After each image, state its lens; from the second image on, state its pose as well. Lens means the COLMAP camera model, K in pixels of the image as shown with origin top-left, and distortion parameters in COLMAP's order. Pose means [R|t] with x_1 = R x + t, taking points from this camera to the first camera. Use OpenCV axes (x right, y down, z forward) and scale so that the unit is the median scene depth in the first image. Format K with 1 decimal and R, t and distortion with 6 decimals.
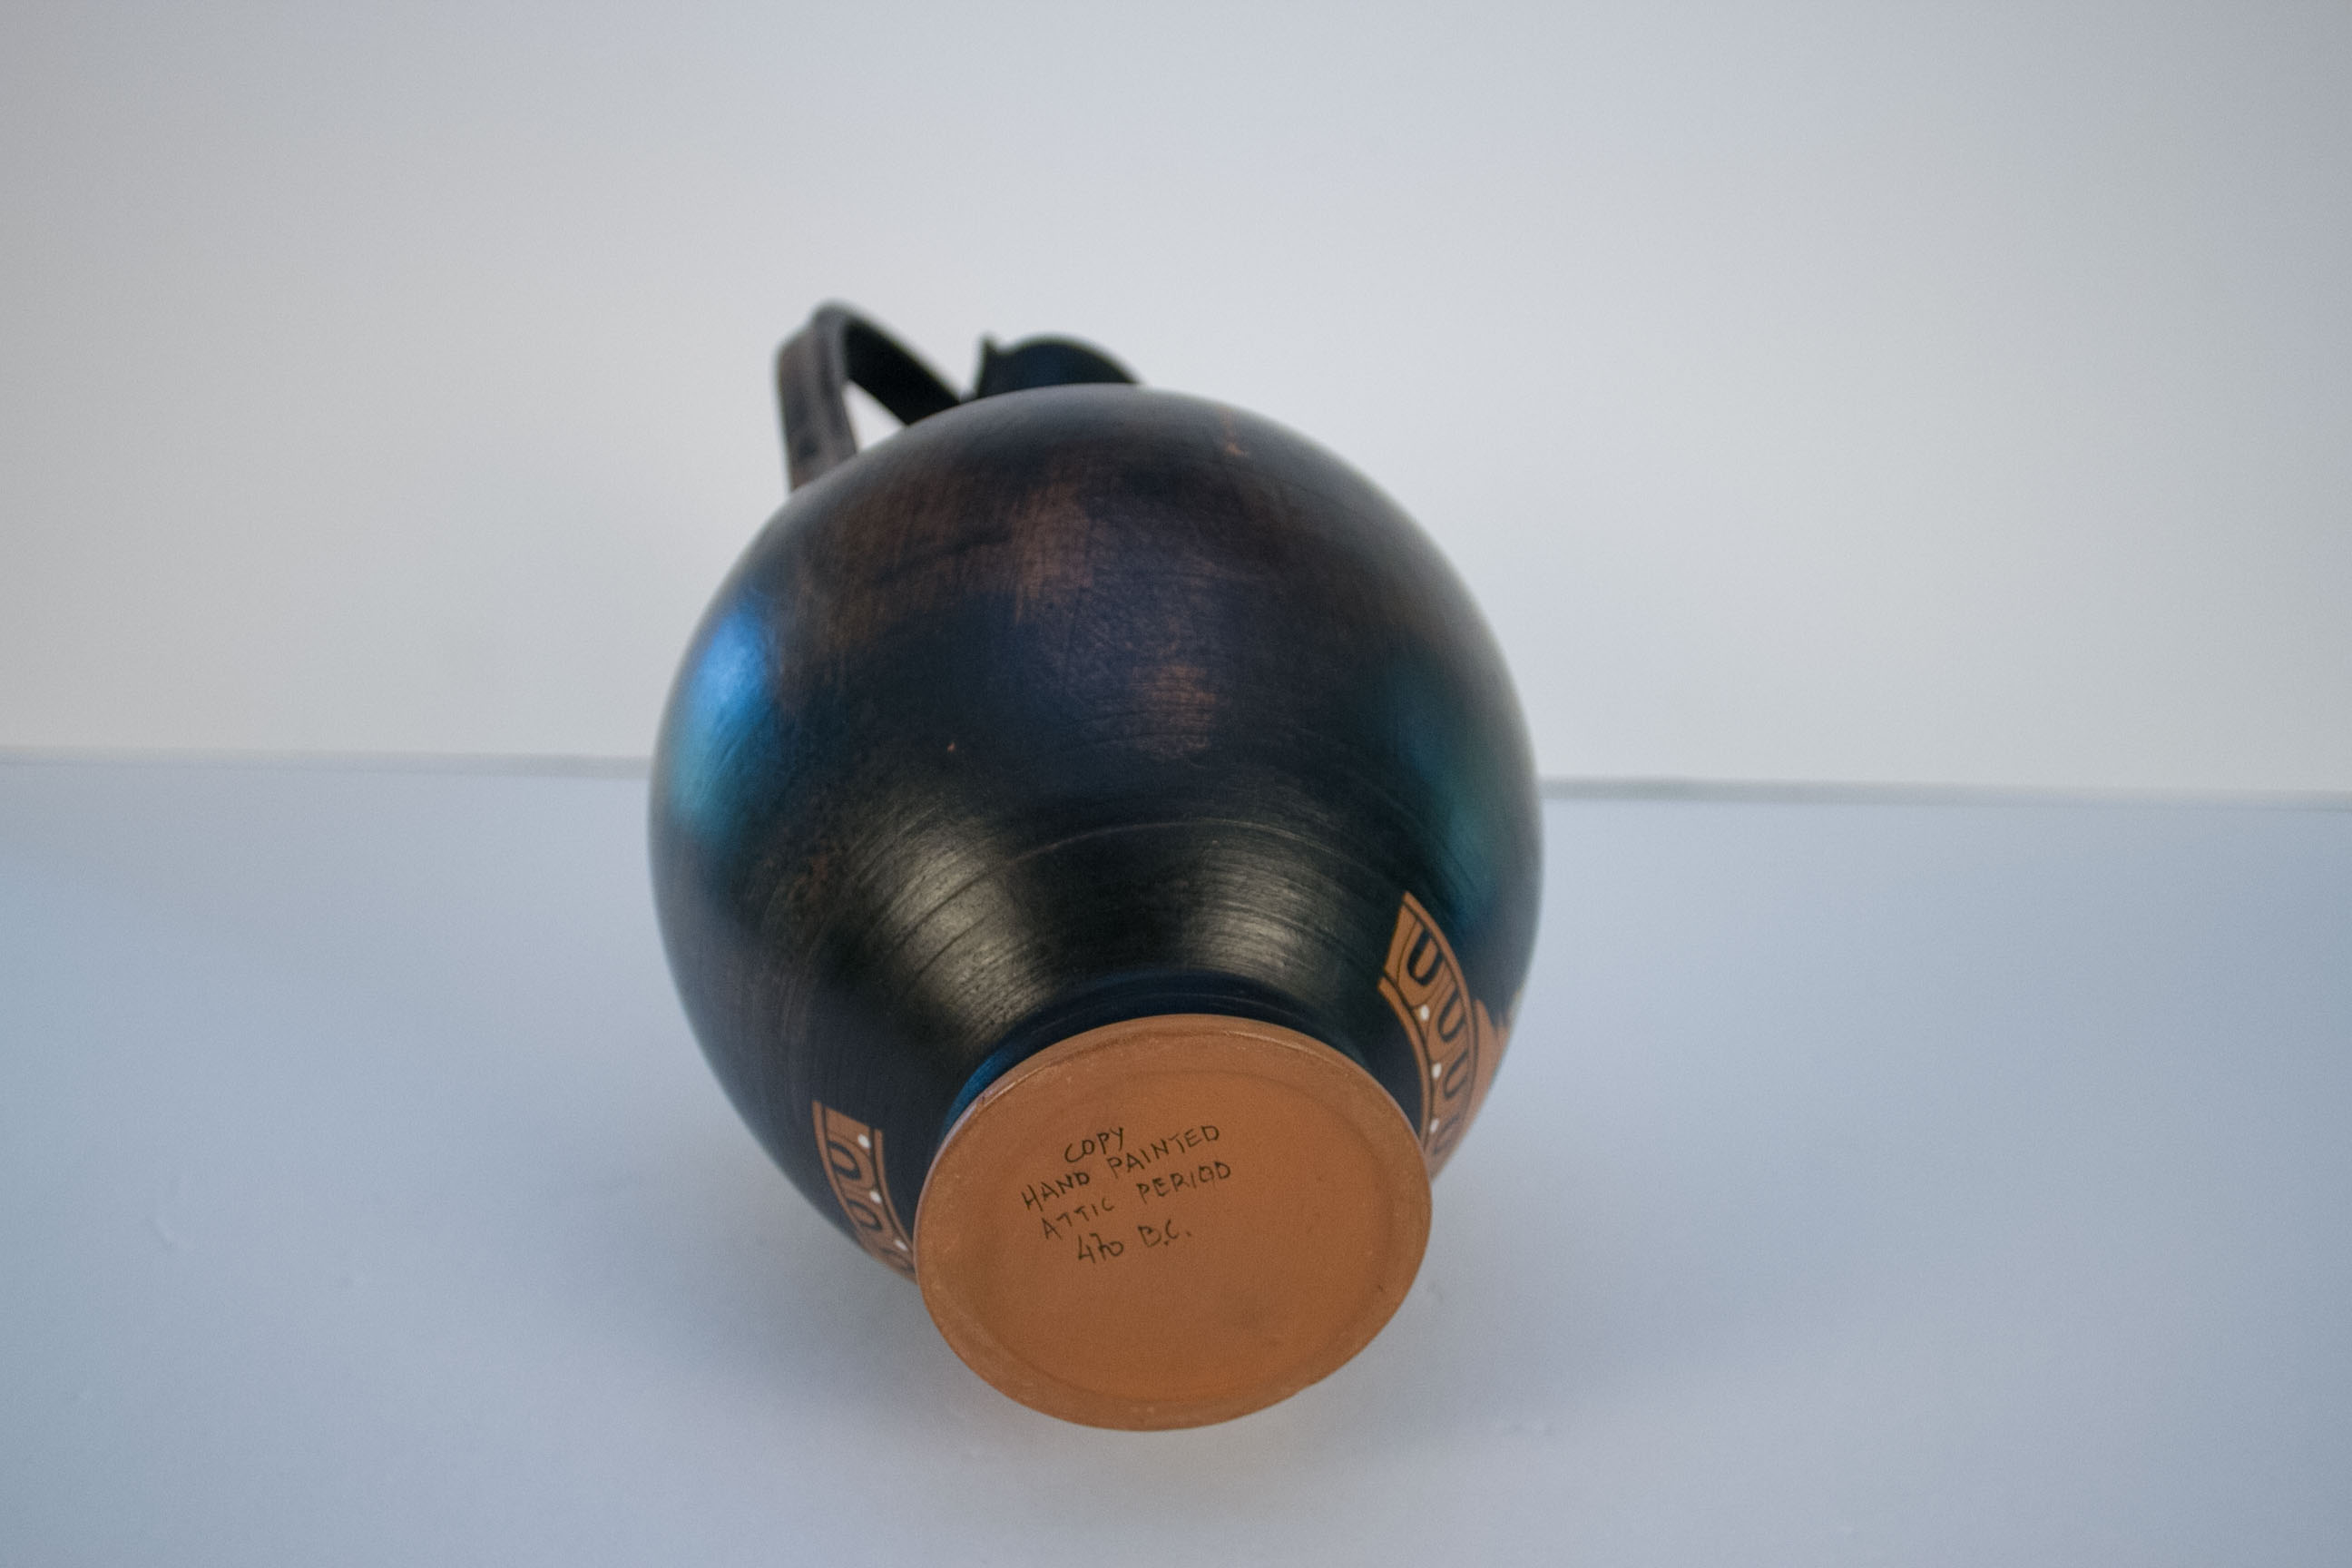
lens RADIAL K [[2276.3, 0, 1176.0], [0, 2276.3, 784.0], [0, 0, 1]] dist [-0.053011, 0.003143]
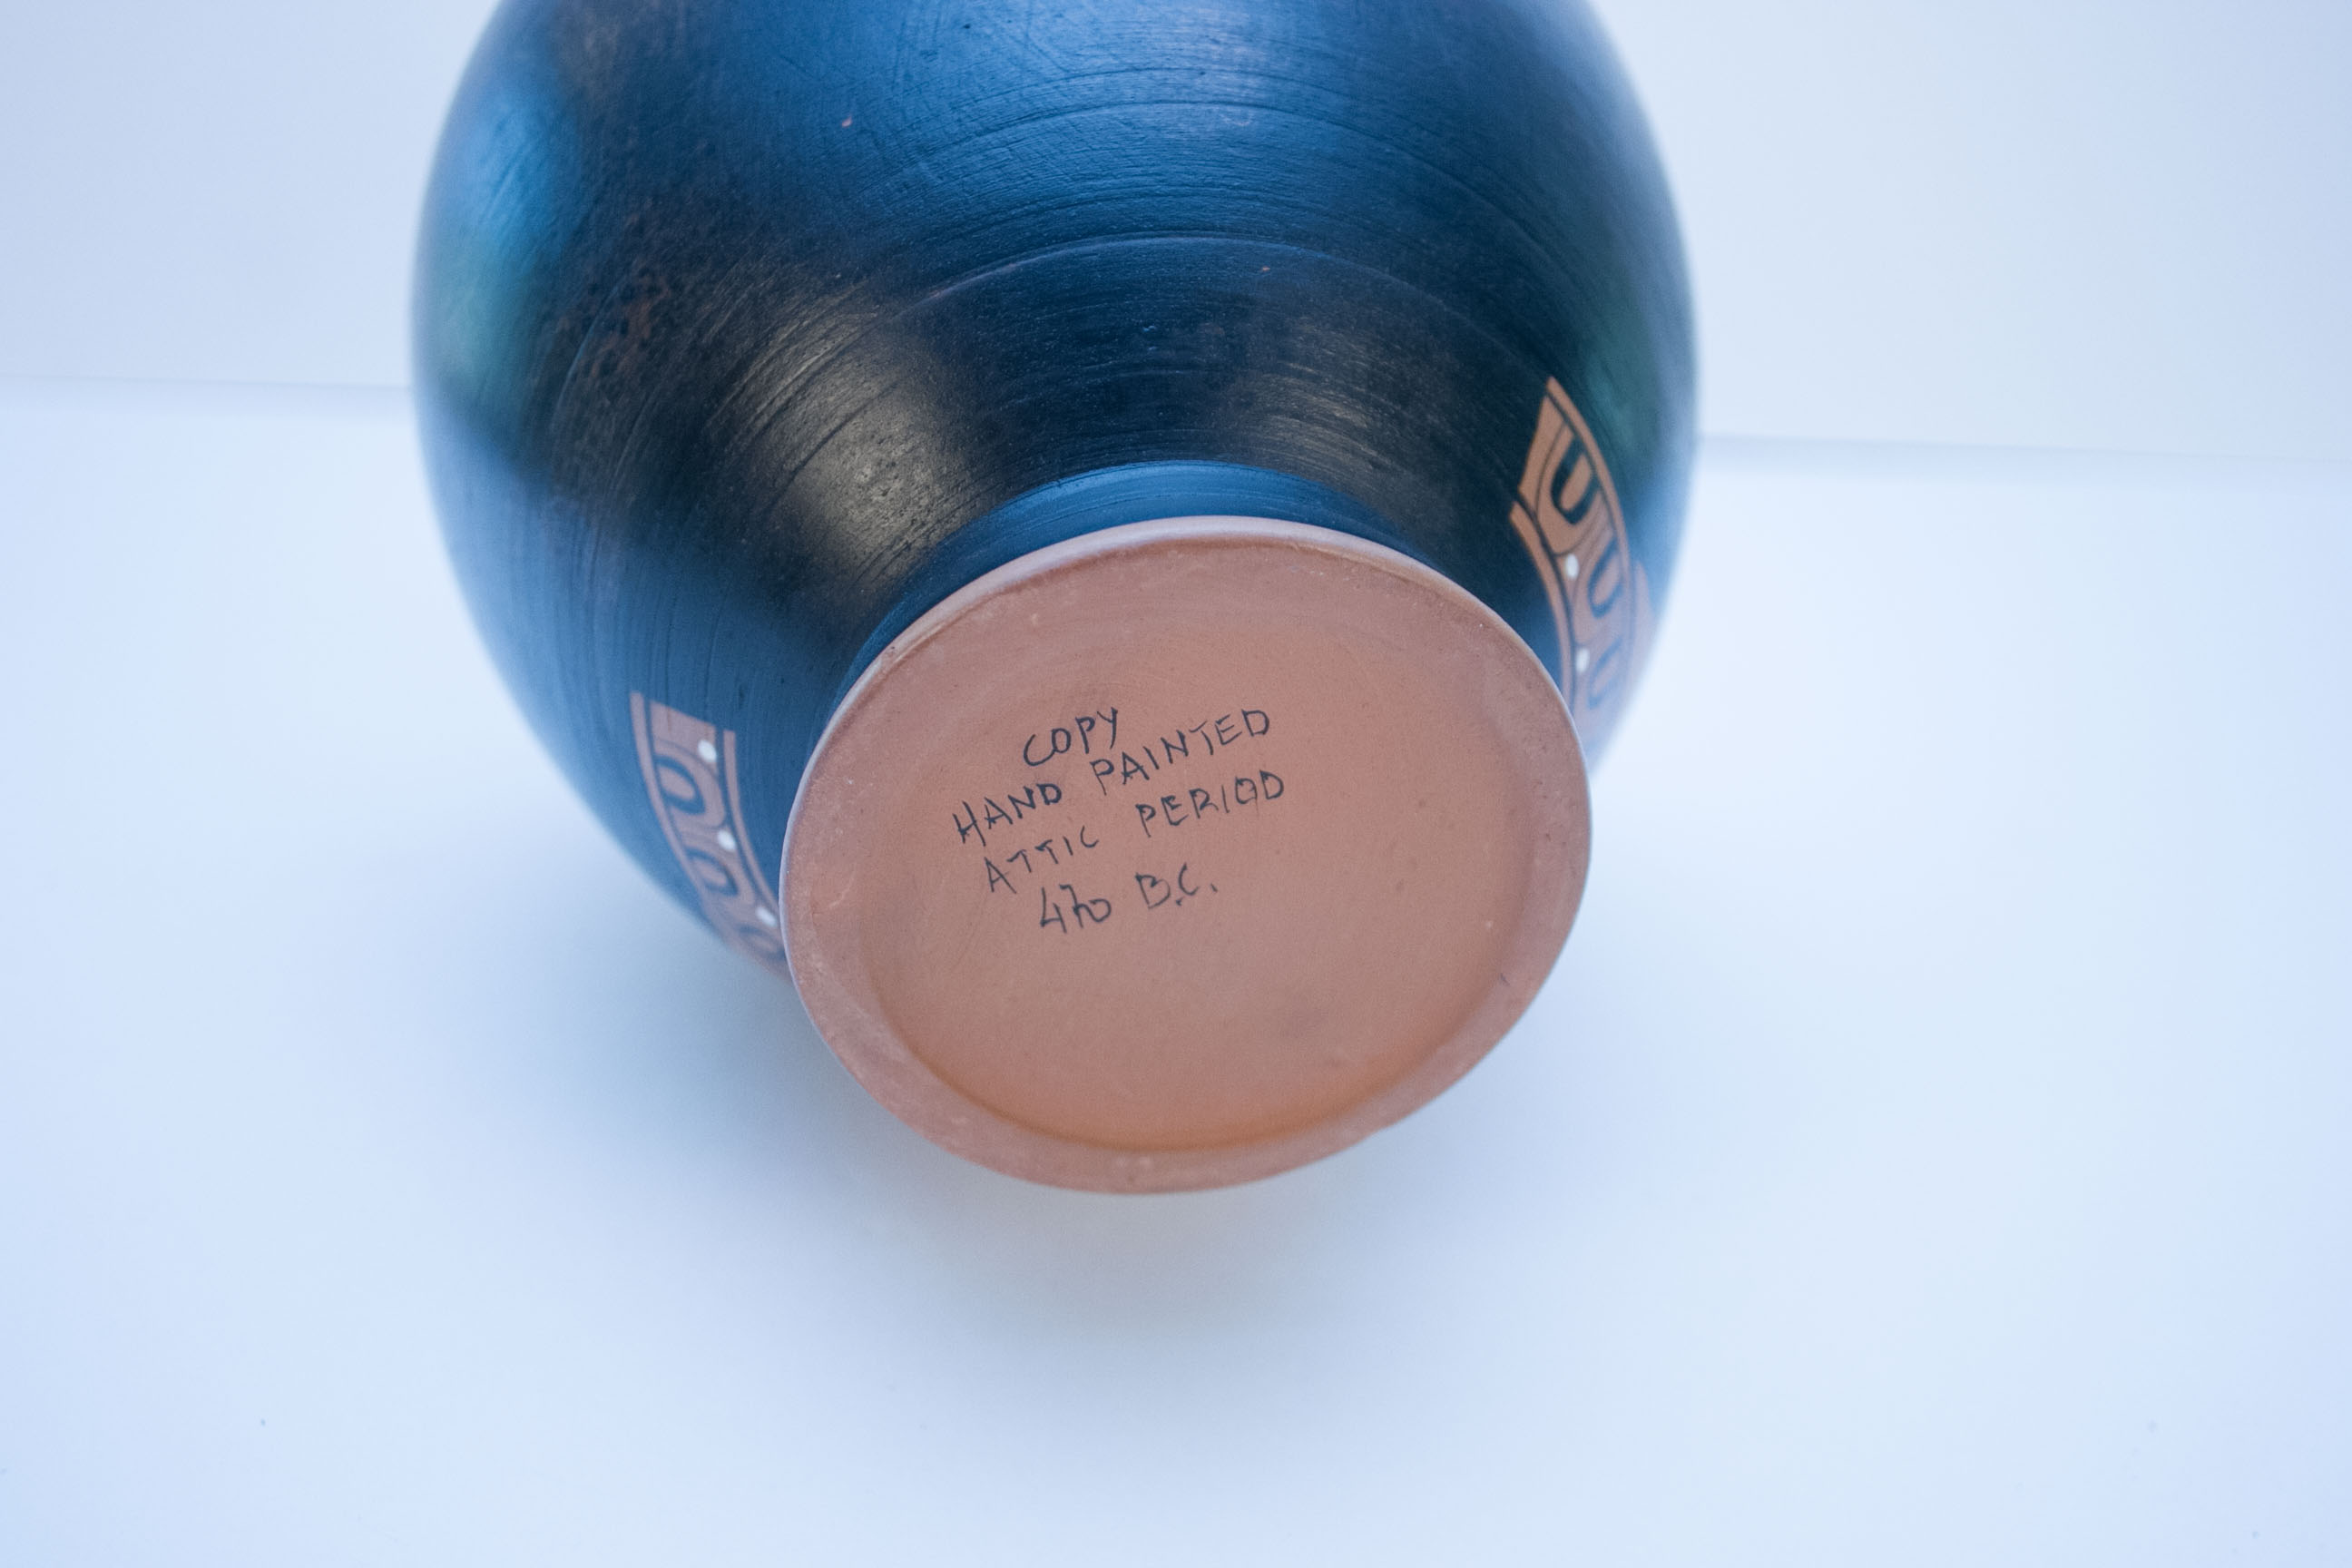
lens RADIAL K [[2276.3, 0, 1176.0], [0, 2276.3, 784.0], [0, 0, 1]] dist [-0.053011, 0.003143]
pose [[0.999176, 0.013067, 0.038415, -0.029142], [-0.016321, 0.996190, 0.085671, 0.110729], [-0.037150, -0.086228, 0.995583, 0.354775]]
